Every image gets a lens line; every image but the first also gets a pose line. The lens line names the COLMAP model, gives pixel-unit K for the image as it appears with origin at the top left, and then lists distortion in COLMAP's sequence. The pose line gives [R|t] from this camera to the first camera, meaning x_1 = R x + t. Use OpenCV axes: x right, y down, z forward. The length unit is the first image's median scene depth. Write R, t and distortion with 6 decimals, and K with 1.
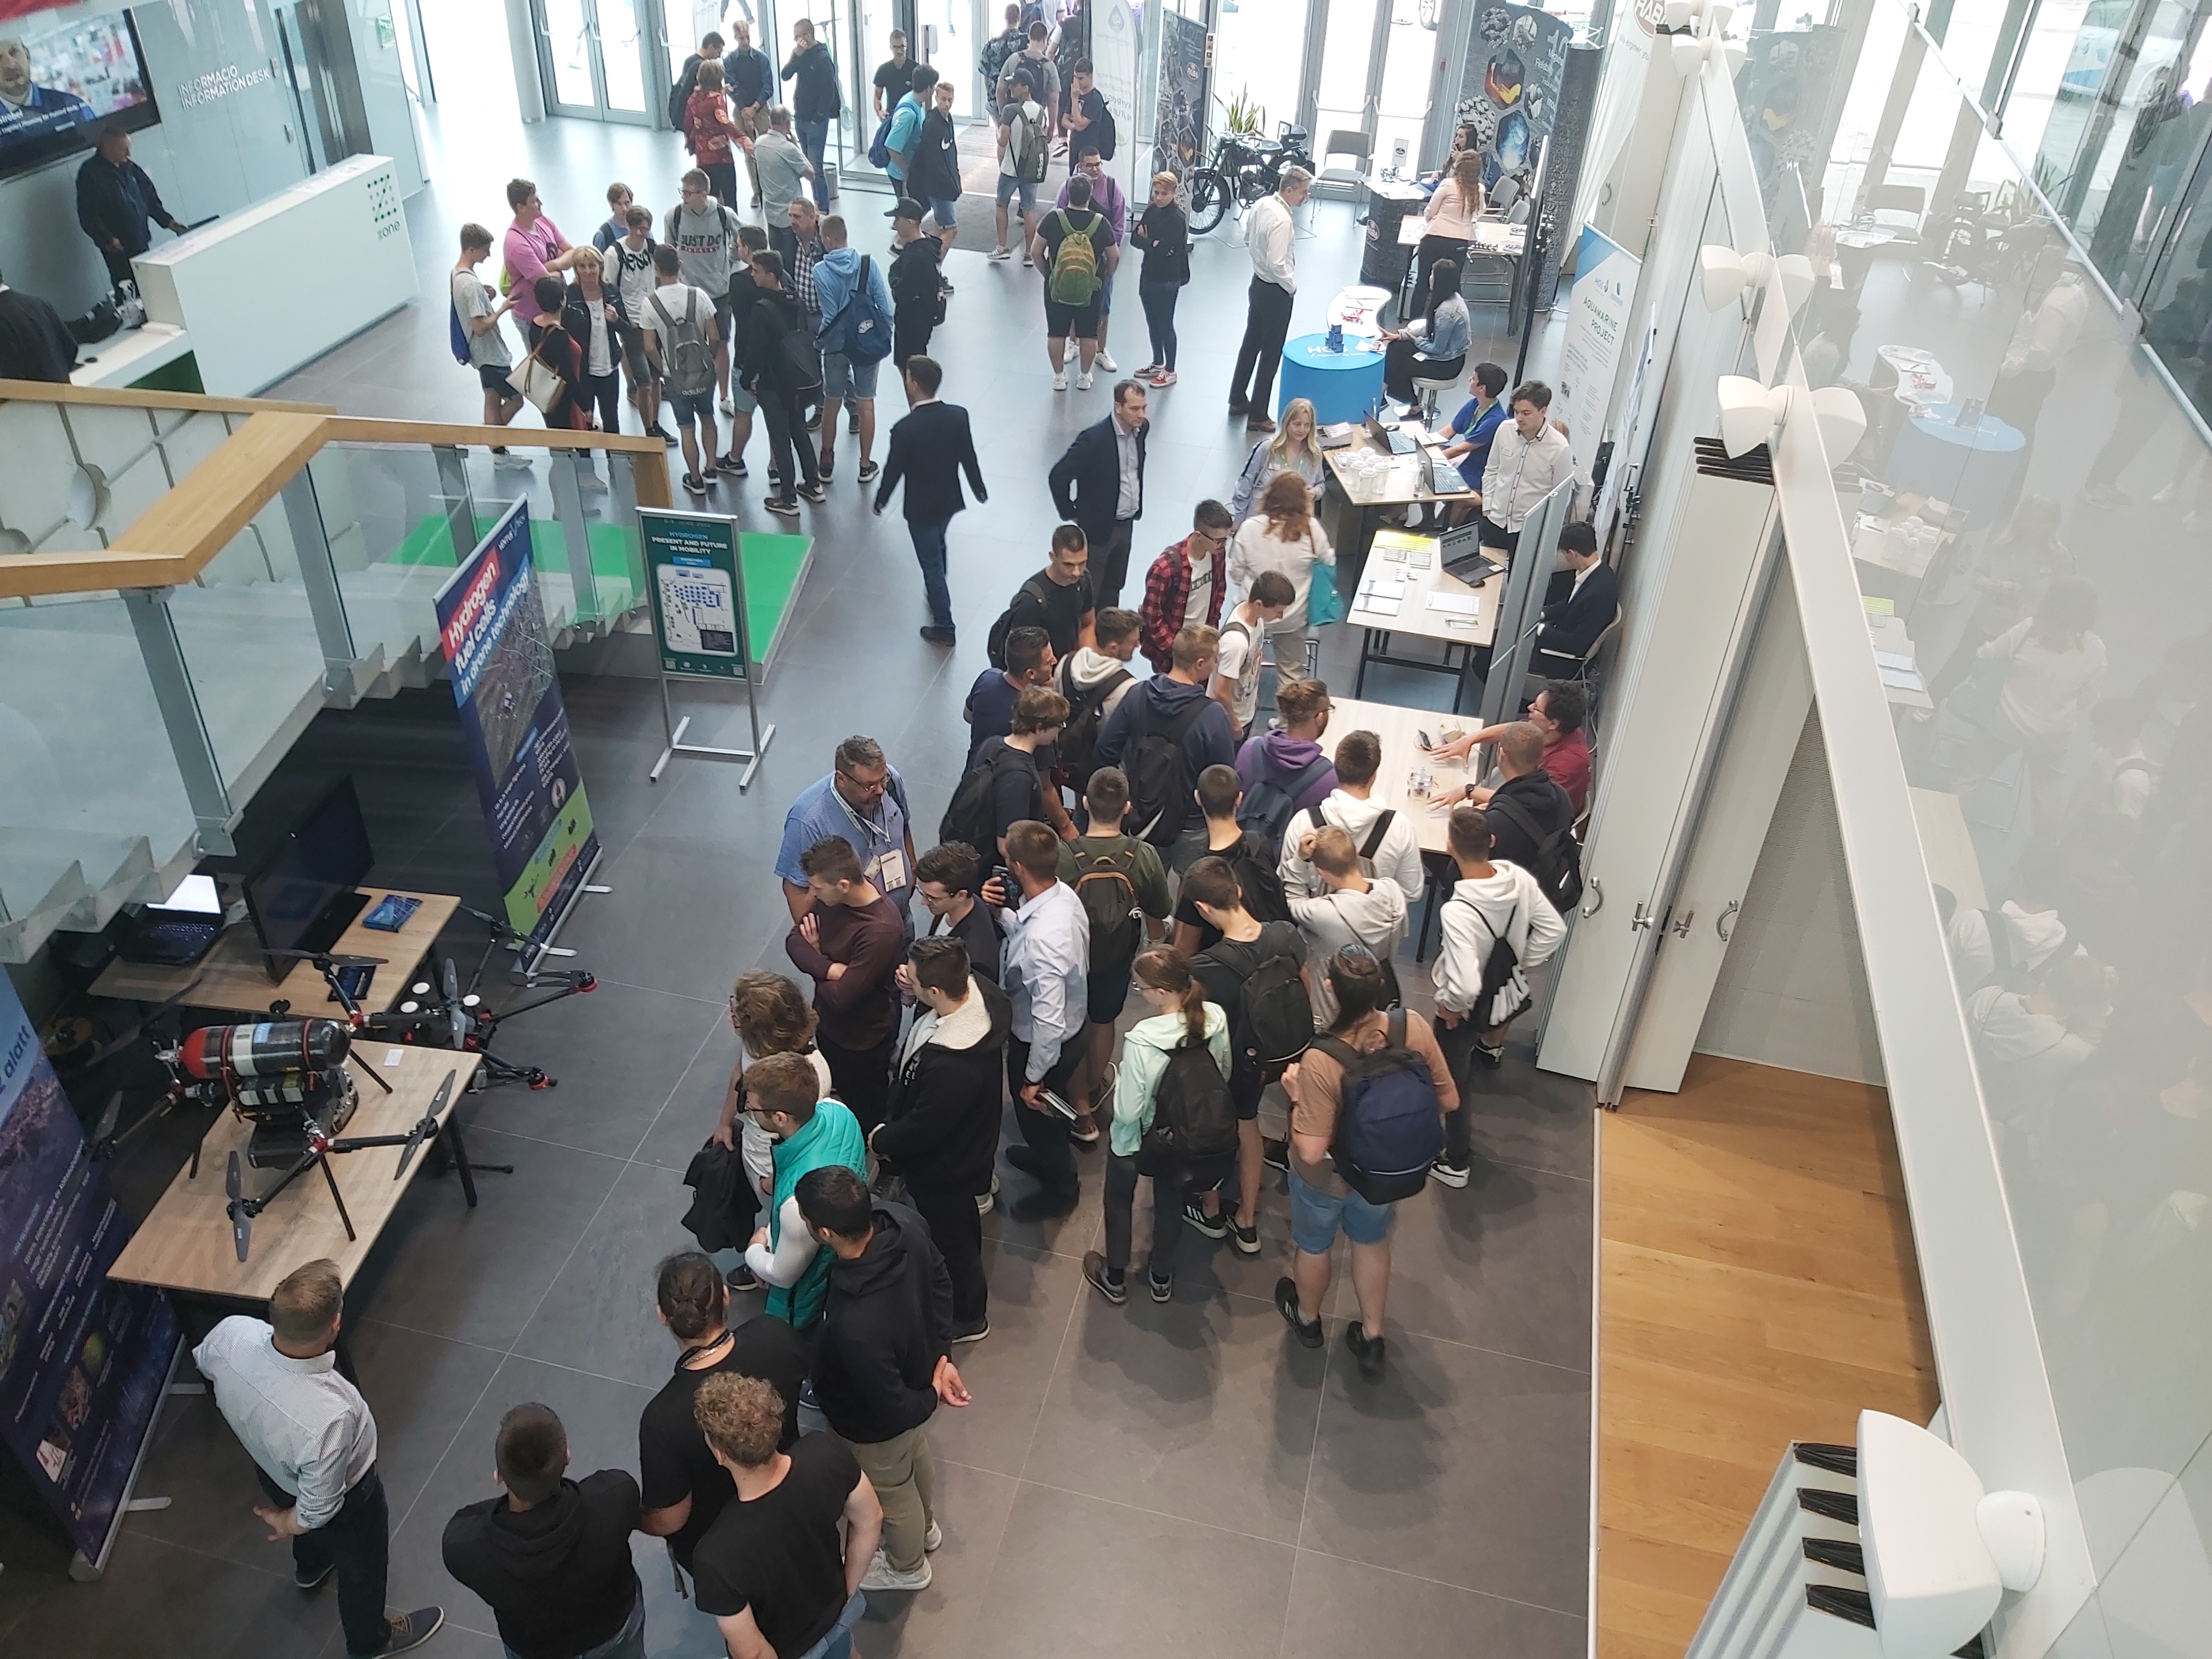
lens RADIAL K [[1717.3, 0, 1106.0], [0, 1717.3, 829.5], [0, 0, 1]] dist [0.093162, -0.180477]
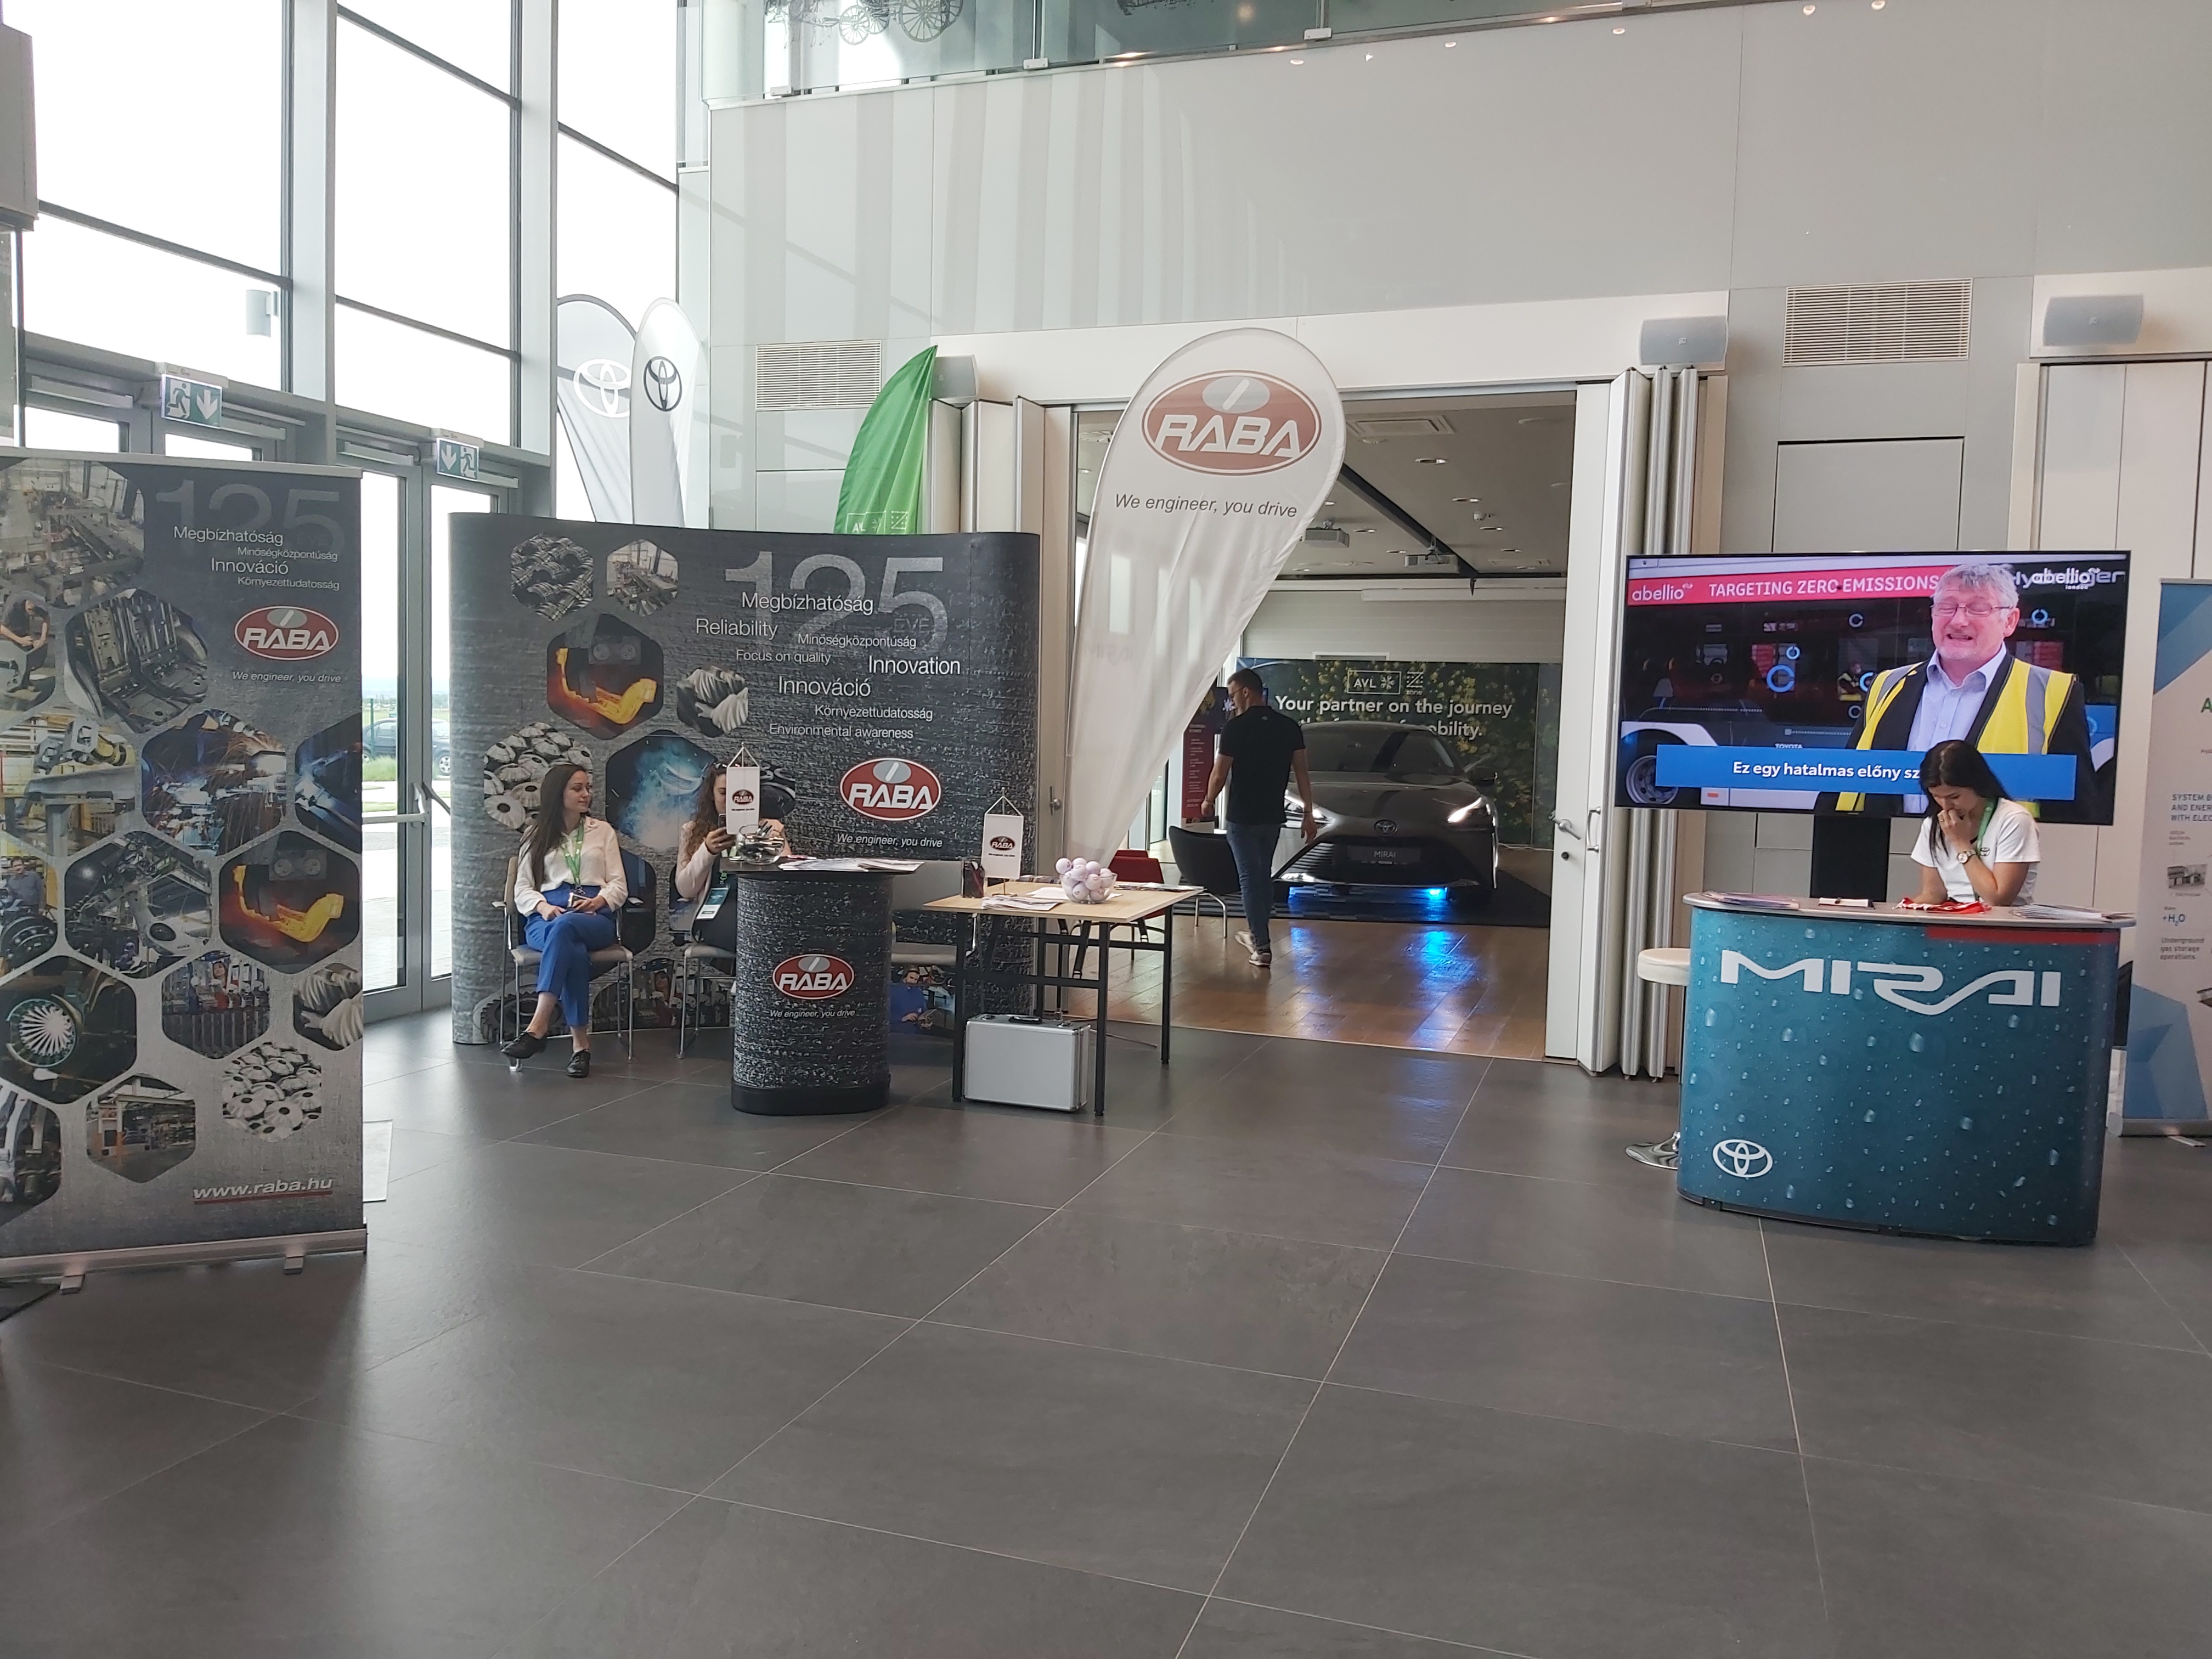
lens RADIAL K [[1717.3, 0, 1106.0], [0, 1717.3, 829.5], [0, 0, 1]] dist [0.093162, -0.180477]
pose [[0.108179, -0.108508, 0.988192, -0.209916], [0.567565, 0.822845, 0.028220, -0.339165], [-0.816191, 0.557810, 0.150600, 0.852576]]
